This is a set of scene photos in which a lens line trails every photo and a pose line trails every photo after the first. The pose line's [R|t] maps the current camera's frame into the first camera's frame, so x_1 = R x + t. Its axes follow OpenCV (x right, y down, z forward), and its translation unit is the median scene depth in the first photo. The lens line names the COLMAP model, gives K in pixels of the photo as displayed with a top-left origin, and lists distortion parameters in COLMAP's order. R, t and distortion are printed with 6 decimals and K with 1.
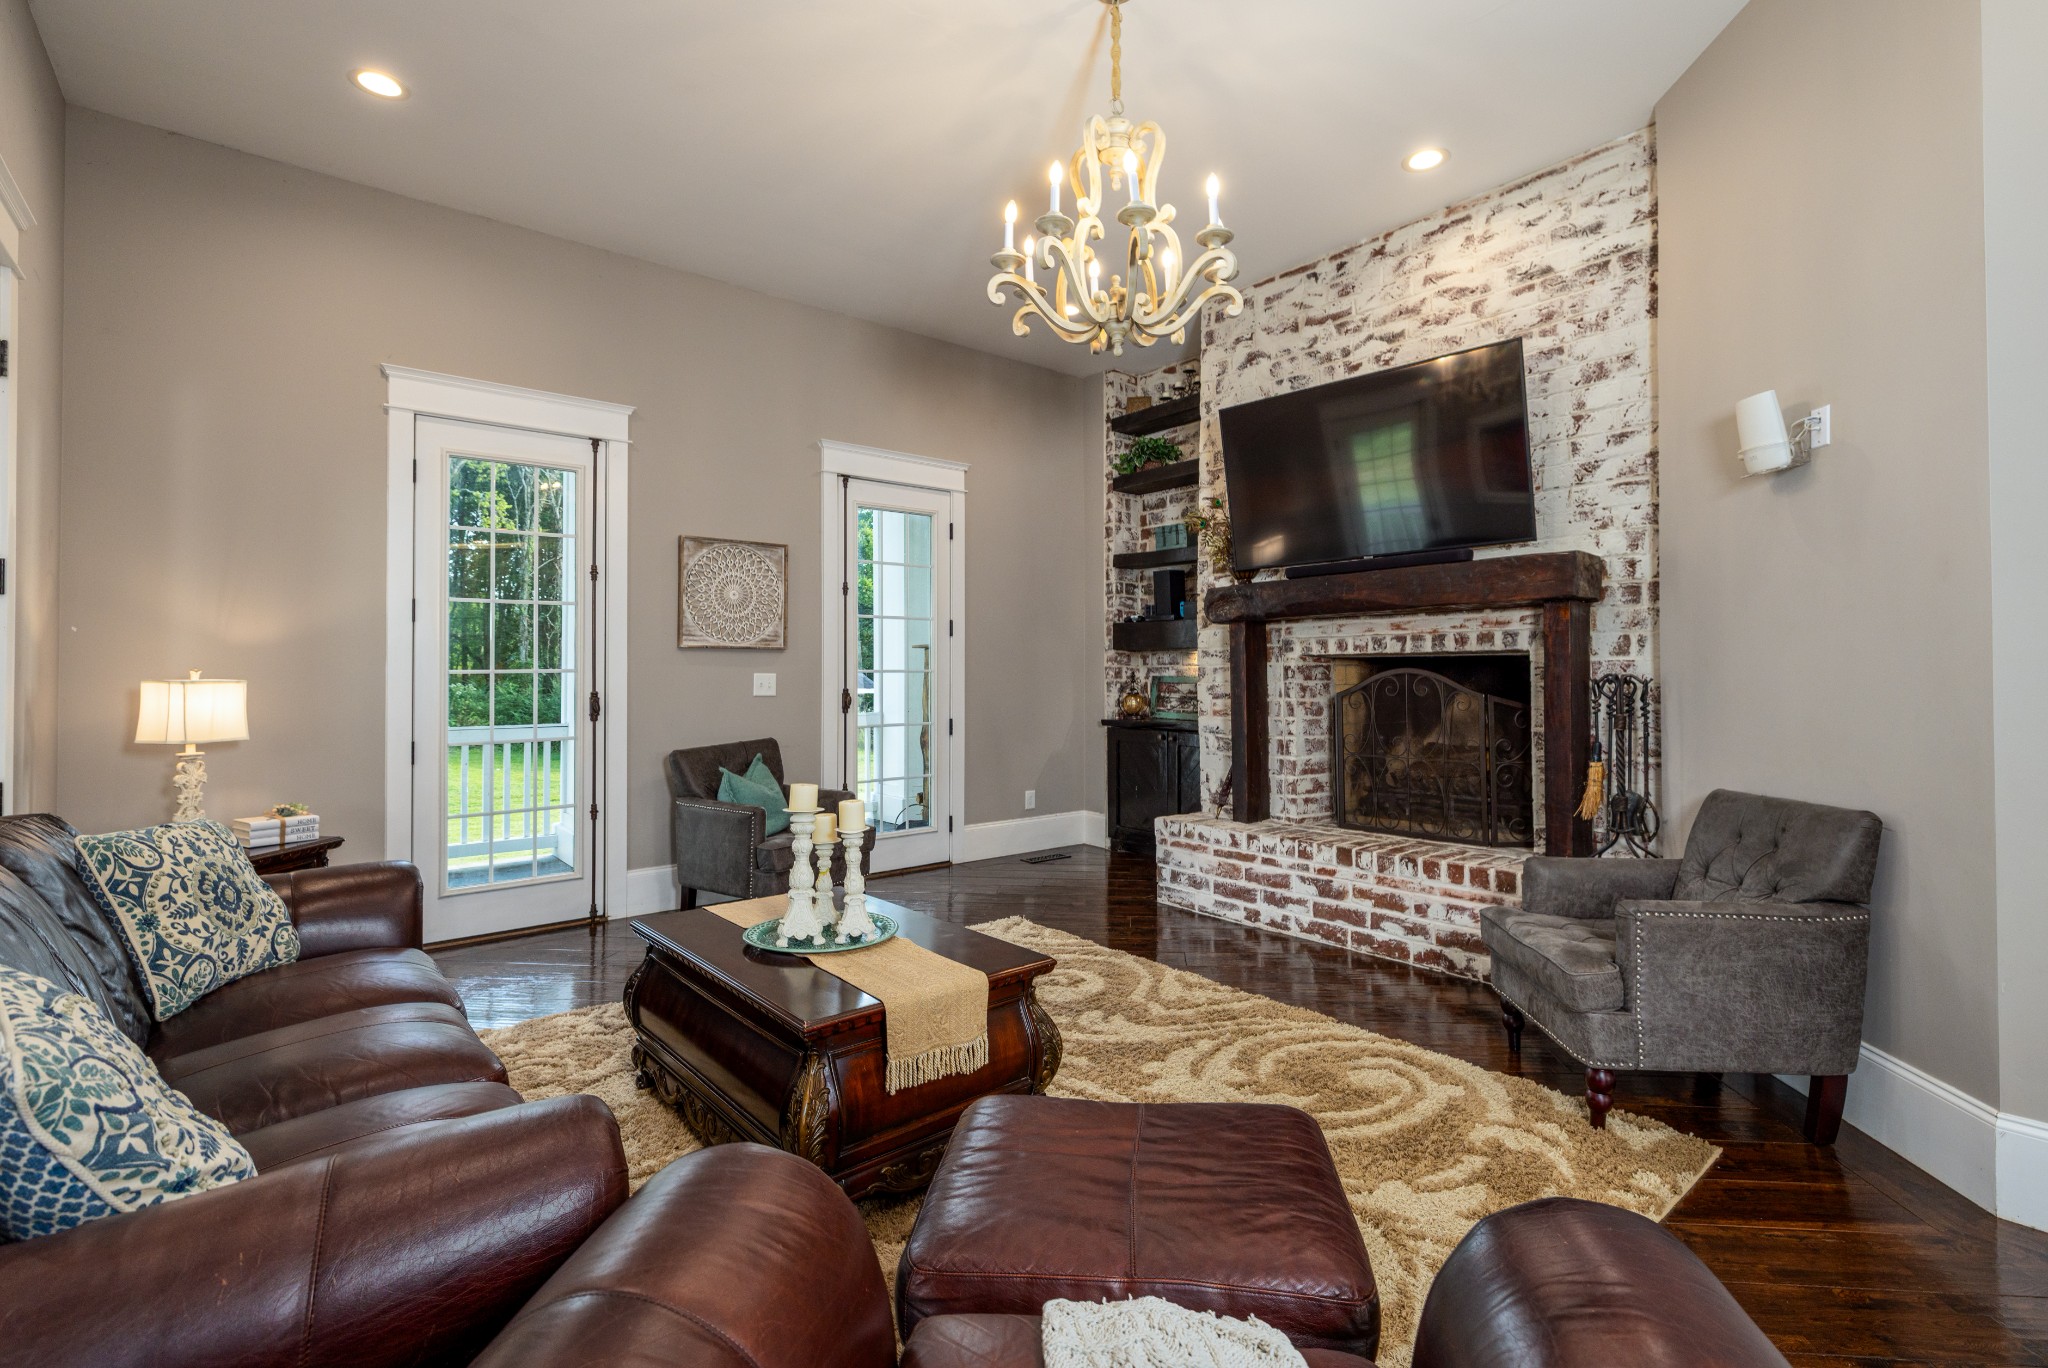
lens RADIAL K [[931.7, 0, 1046.1], [0, 931.7, 659.1], [0, 0, 1]] dist [-0.000293, -0.000499]
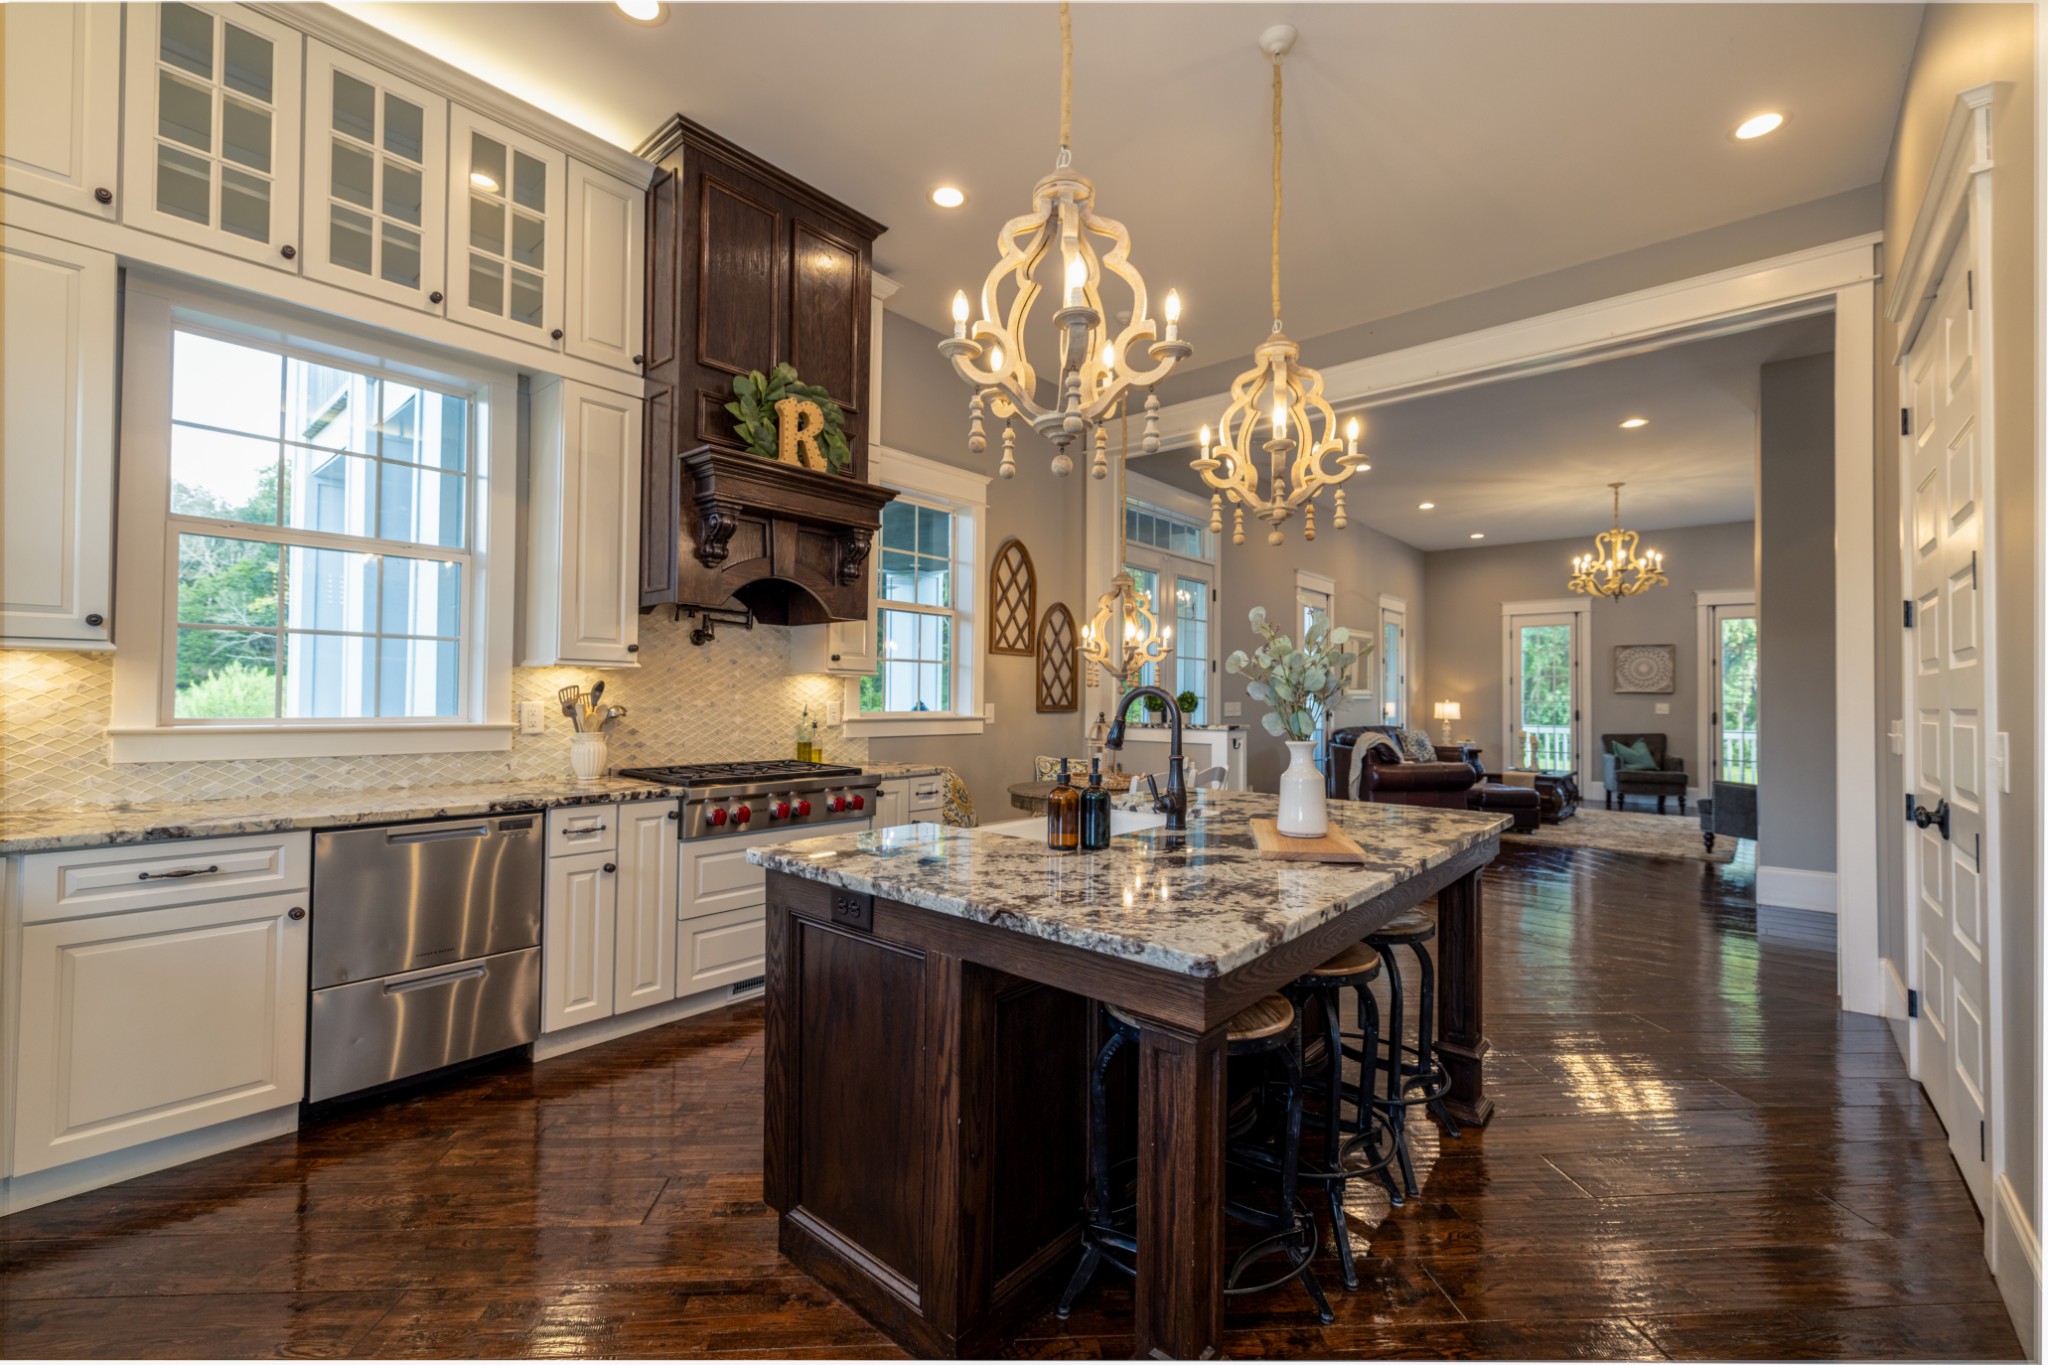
lens RADIAL K [[878.2, 0, 1018.3], [0, 878.2, 682.9], [0, 0, 1]] dist [-0.002074, 0.000120]
pose [[0.148415, -0.009933, -0.988875, 1.669741], [0.000325, 0.999950, -0.009996, -0.015280], [0.988925, 0.001163, 0.148411, -0.884797]]
